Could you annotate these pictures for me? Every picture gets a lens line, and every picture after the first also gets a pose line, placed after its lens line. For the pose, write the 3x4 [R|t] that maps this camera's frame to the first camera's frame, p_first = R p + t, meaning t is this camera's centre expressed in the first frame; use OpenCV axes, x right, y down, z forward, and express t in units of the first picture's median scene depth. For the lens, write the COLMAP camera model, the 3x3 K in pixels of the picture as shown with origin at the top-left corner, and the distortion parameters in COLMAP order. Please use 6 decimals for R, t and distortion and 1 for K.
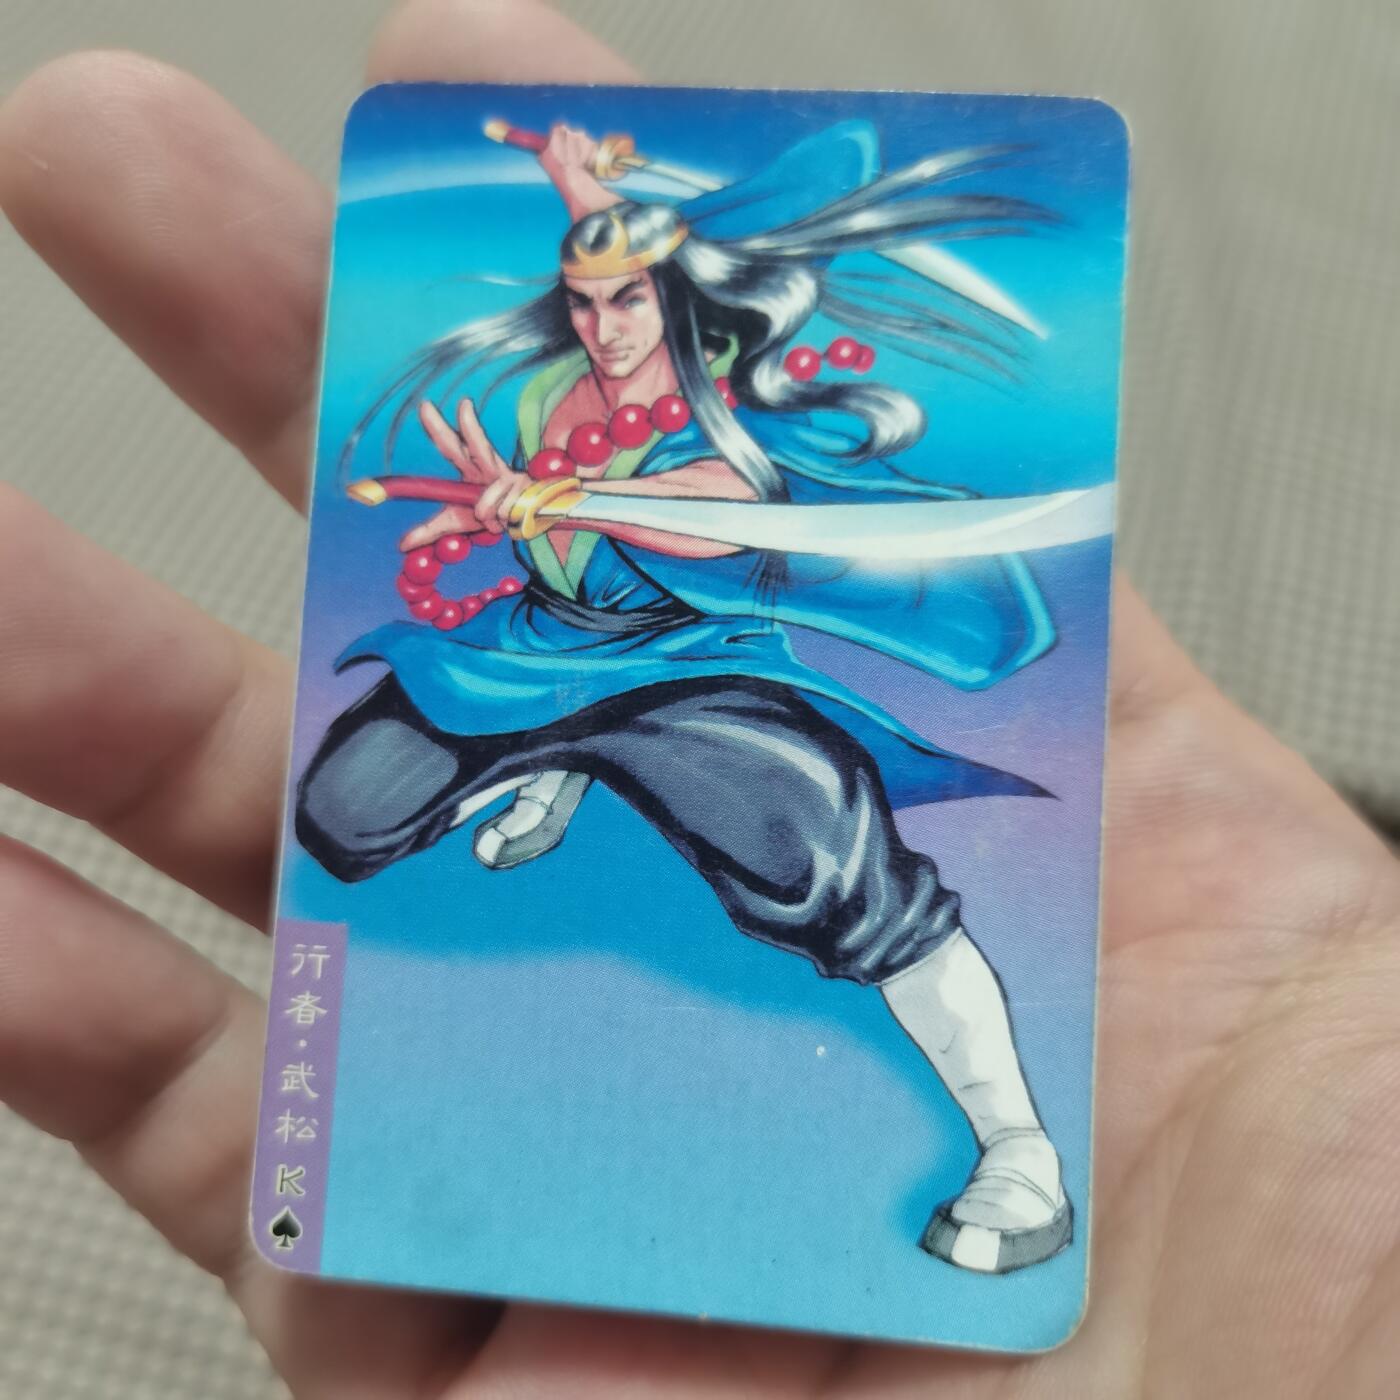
lens RADIAL K [[1540.5, 0, 692.4], [0, 1540.5, 704.3], [0, 0, 1]] dist [-0.044698, 0.000000]
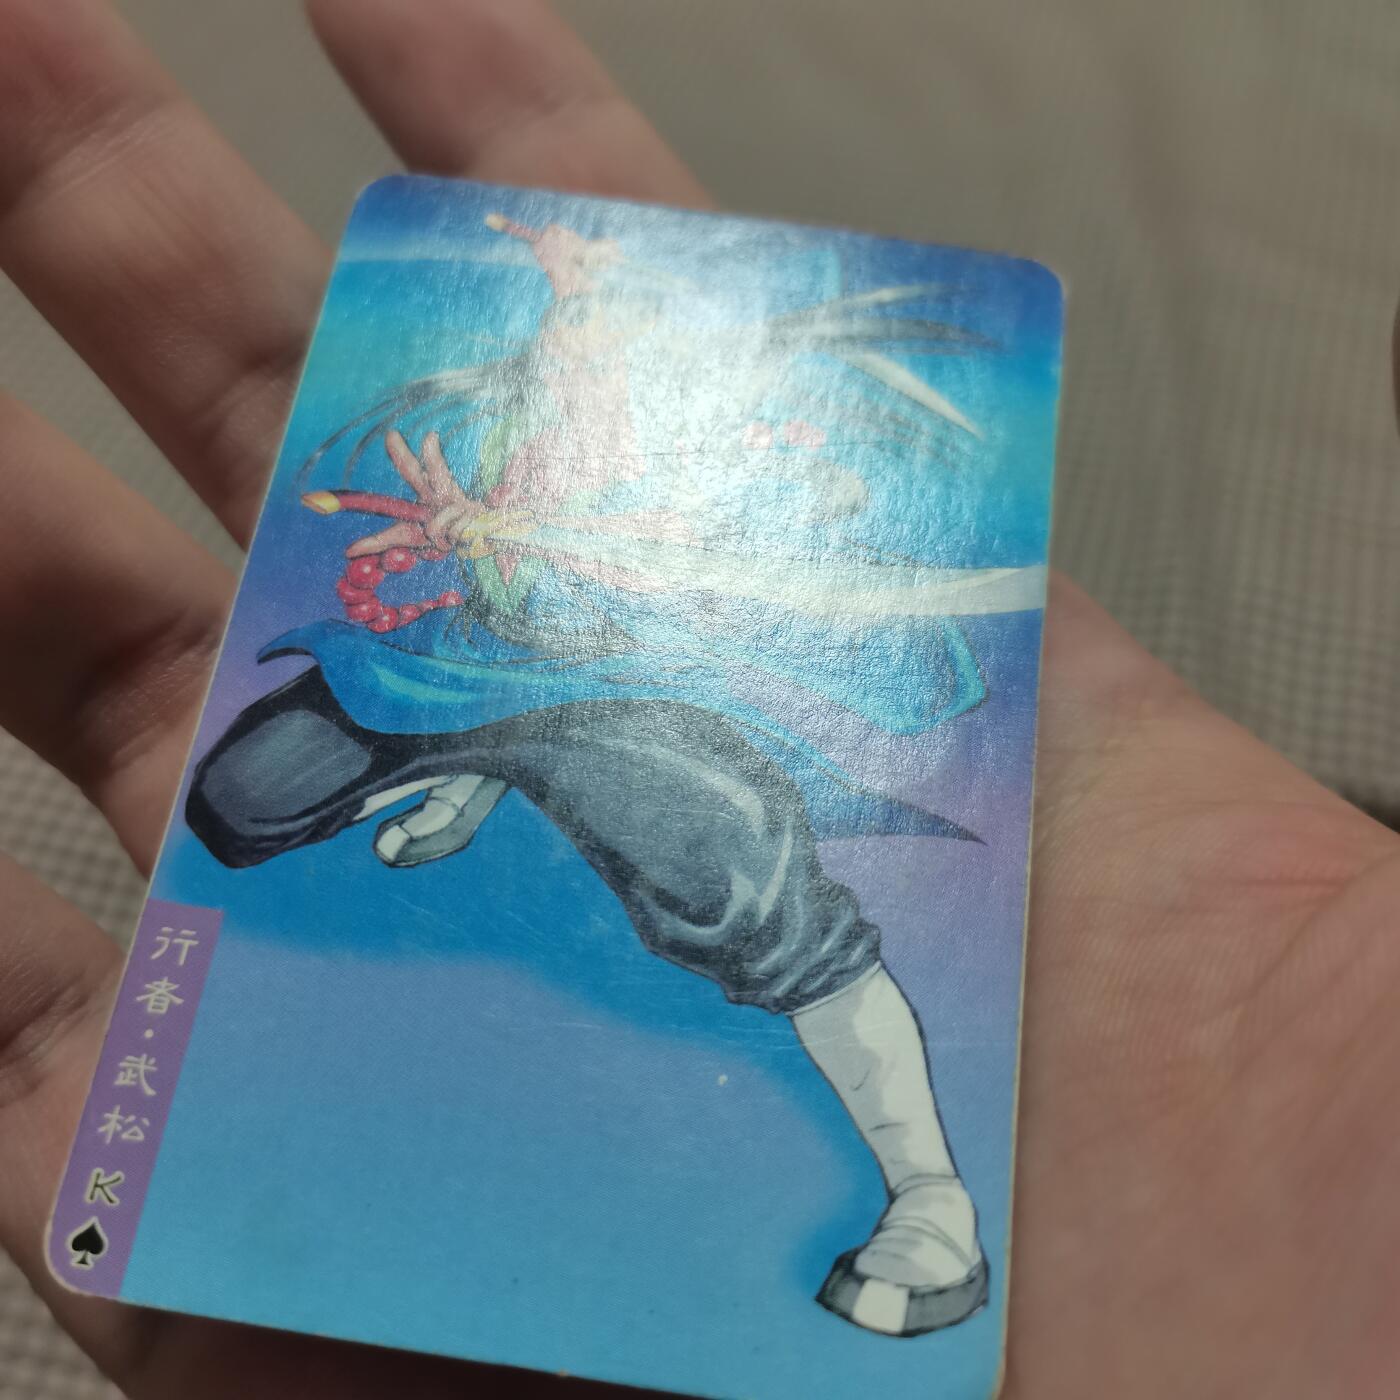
lens RADIAL K [[1540.5, 0, 700.2], [0, 1540.5, 696.3], [0, 0, 1]] dist [-0.044698, 0.000000]
pose [[0.989831, 0.121060, 0.074699, -0.025394], [-0.091474, 0.943837, -0.317496, 0.289685], [-0.108939, 0.307434, 0.945313, 0.057003]]
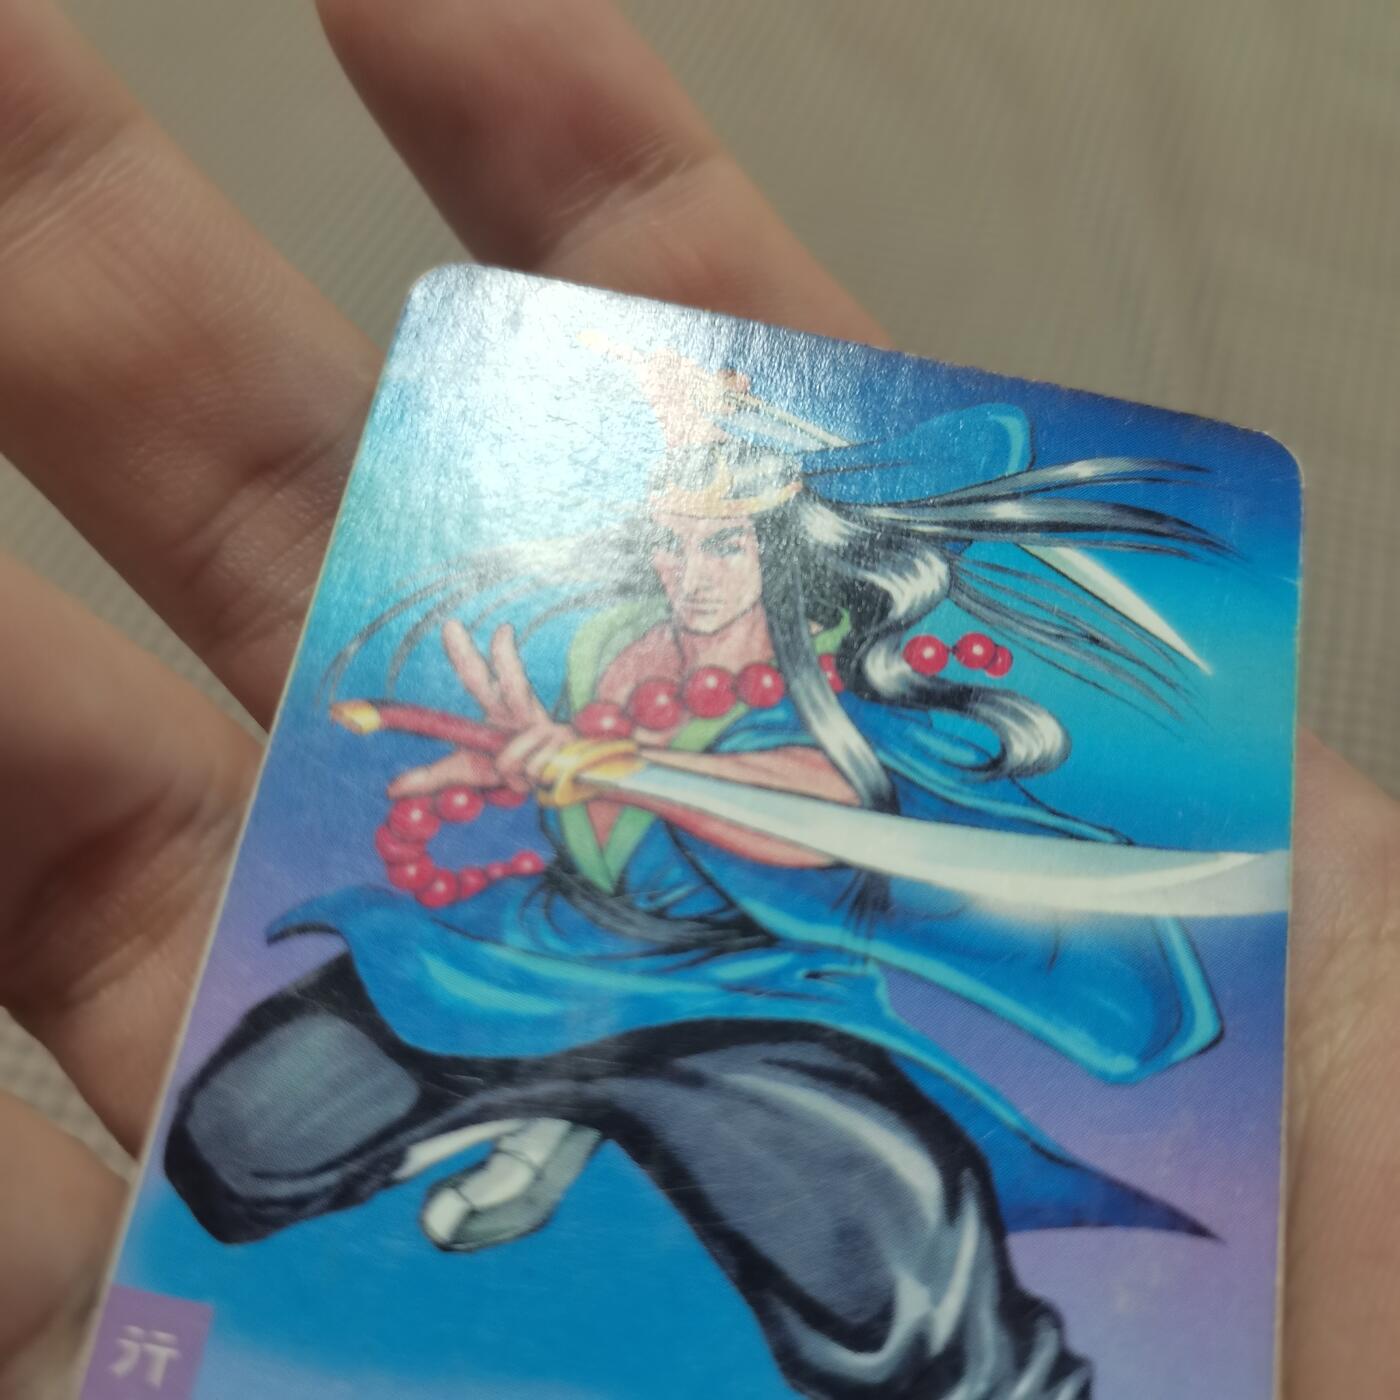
lens RADIAL K [[1540.5, 0, 701.5], [0, 1540.5, 706.5], [0, 0, 1]] dist [-0.044698, 0.000000]
pose [[0.976307, 0.173468, 0.129358, -0.148102], [-0.128334, 0.945487, -0.299307, 0.066561], [-0.174226, 0.275614, 0.945348, 0.252999]]
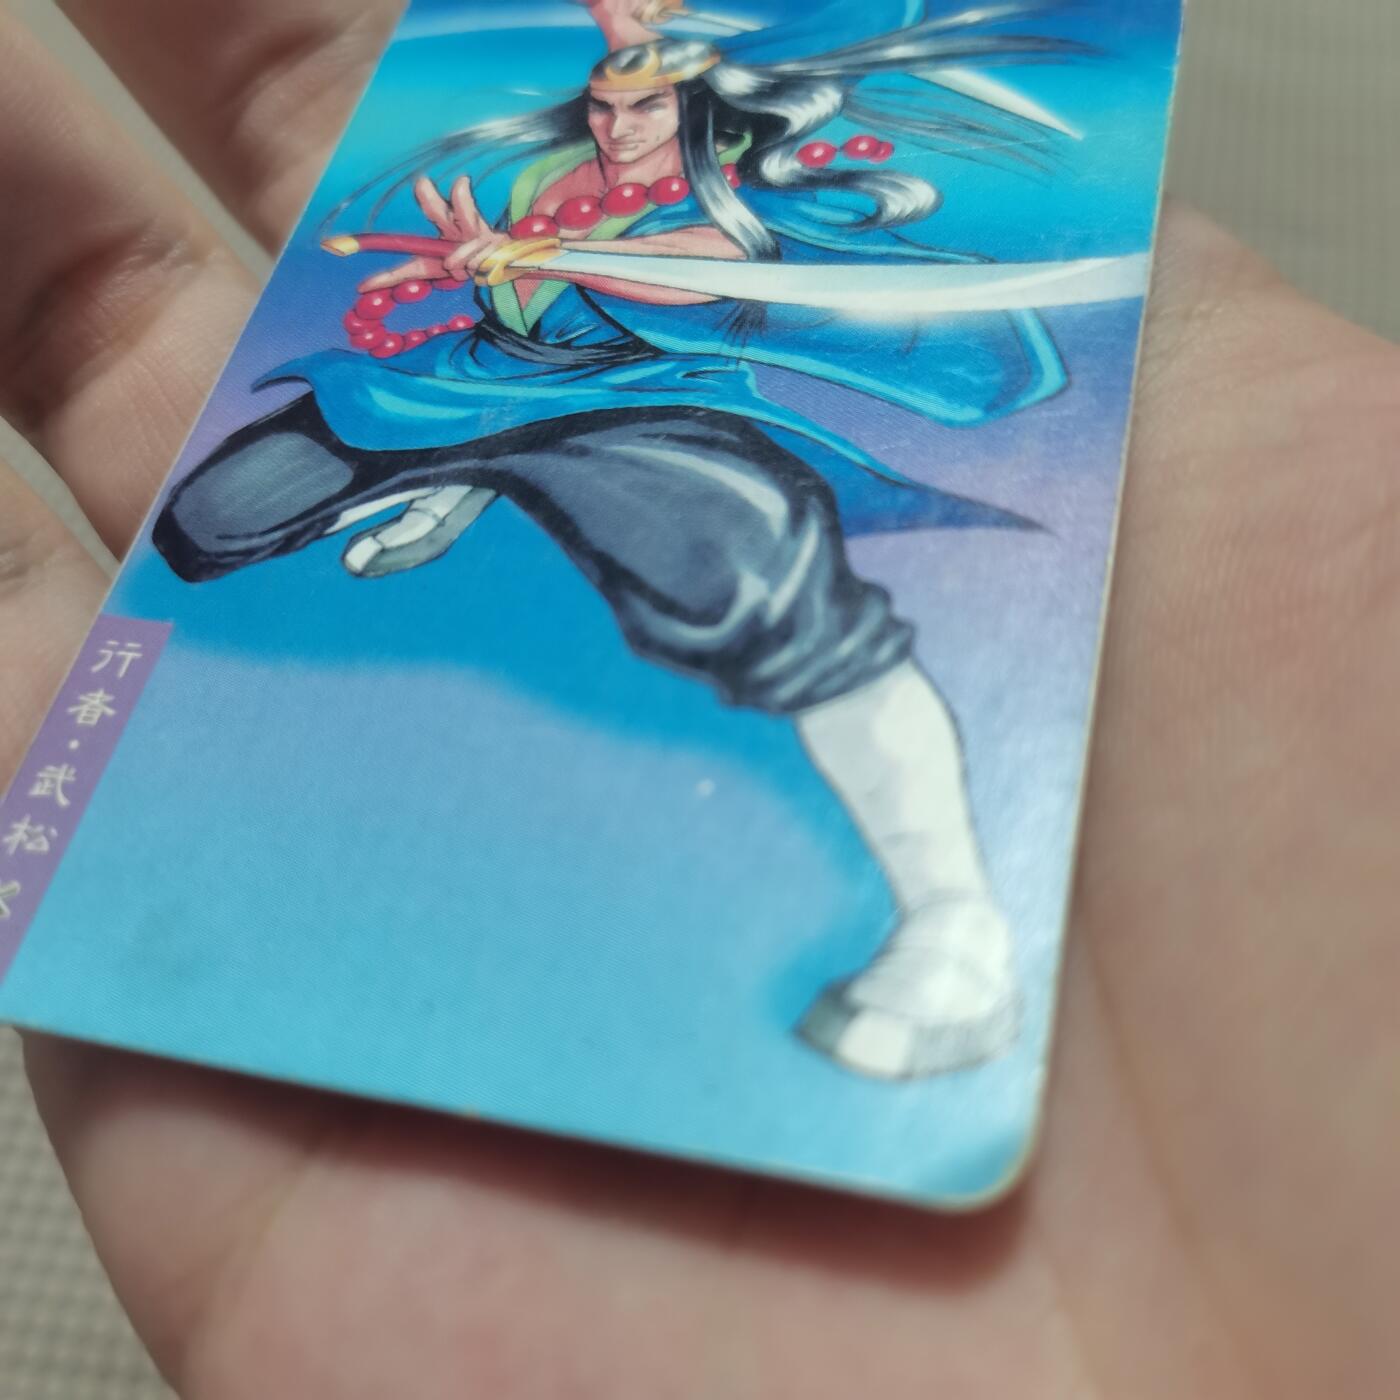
lens RADIAL K [[1540.5, 0, 698.0], [0, 1540.5, 698.2], [0, 0, 1]] dist [-0.044698, 0.000000]
pose [[0.983343, 0.120668, -0.135923, 0.168460], [-0.166714, 0.896703, -0.410036, 0.471218], [0.072405, 0.425866, 0.901884, 0.298557]]
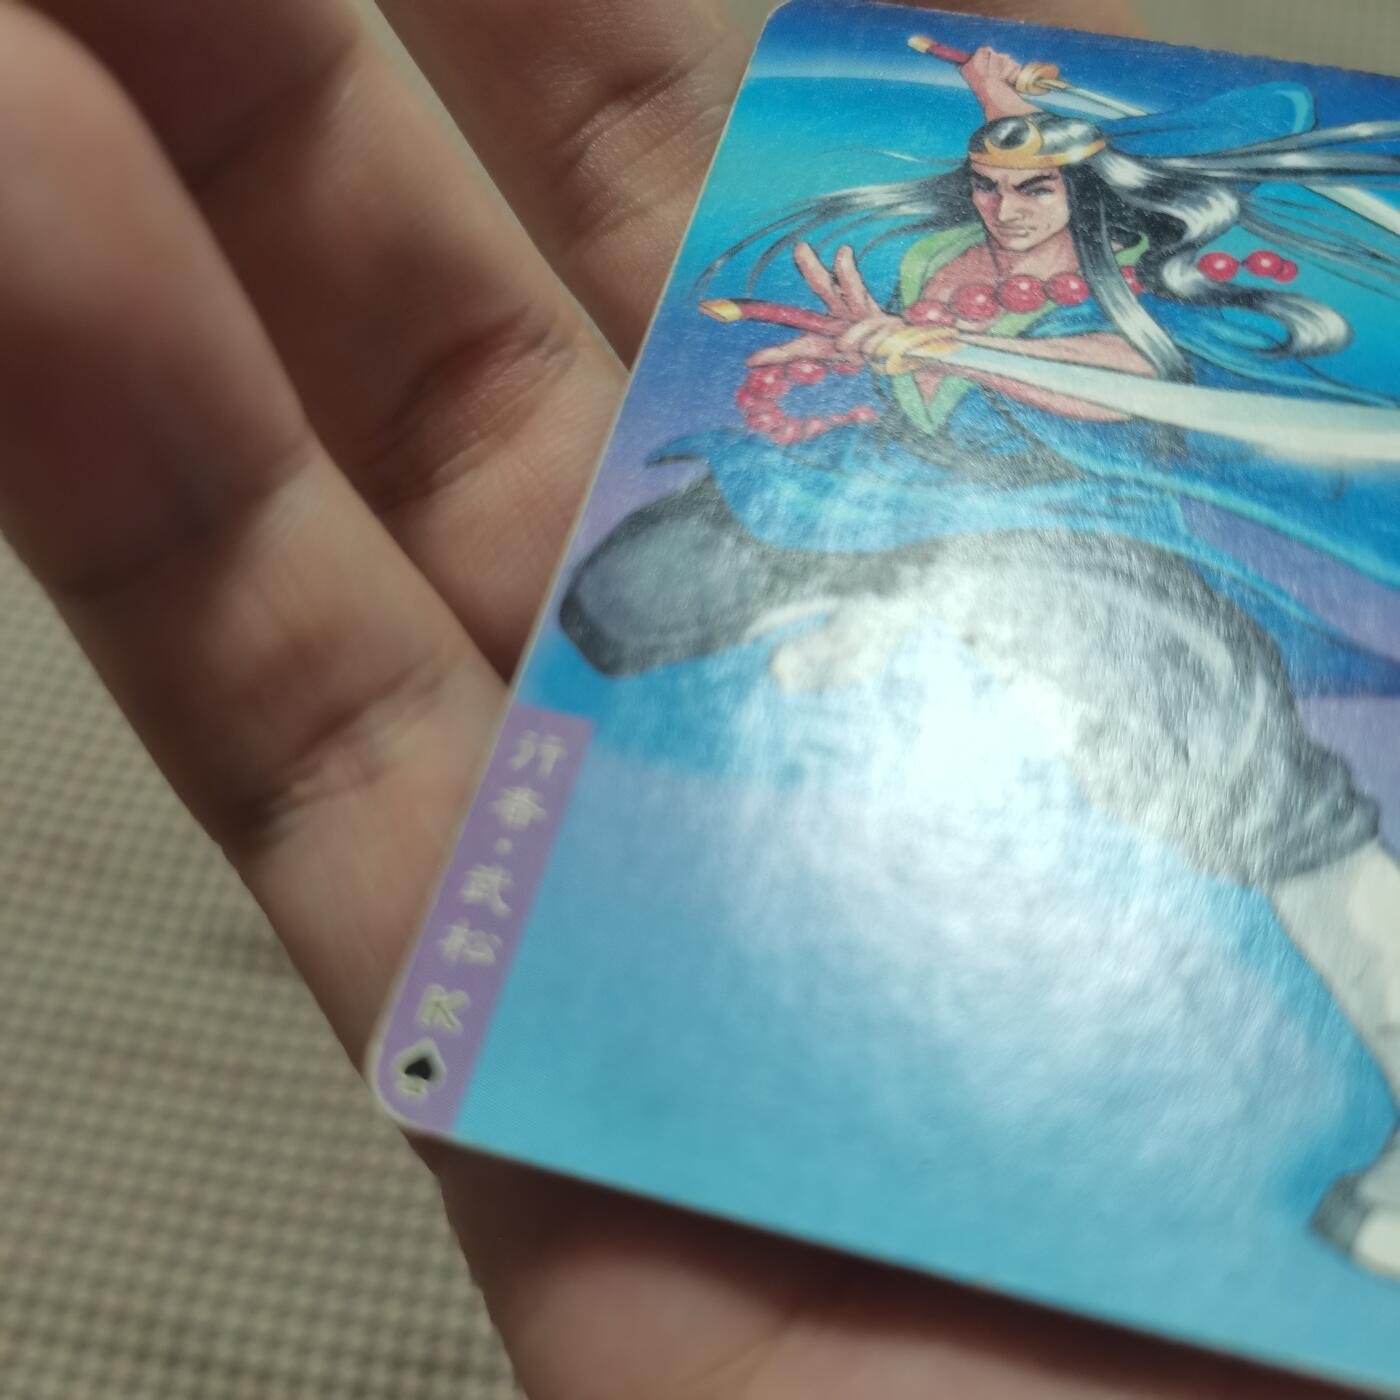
lens RADIAL K [[1540.5, 0, 698.0], [0, 1540.5, 695.8], [0, 0, 1]] dist [-0.044698, 0.000000]
pose [[0.977071, 0.199571, -0.074183, -0.115239], [-0.212883, 0.909902, -0.356031, 0.410467], [-0.003554, 0.363660, 0.931525, 0.240375]]
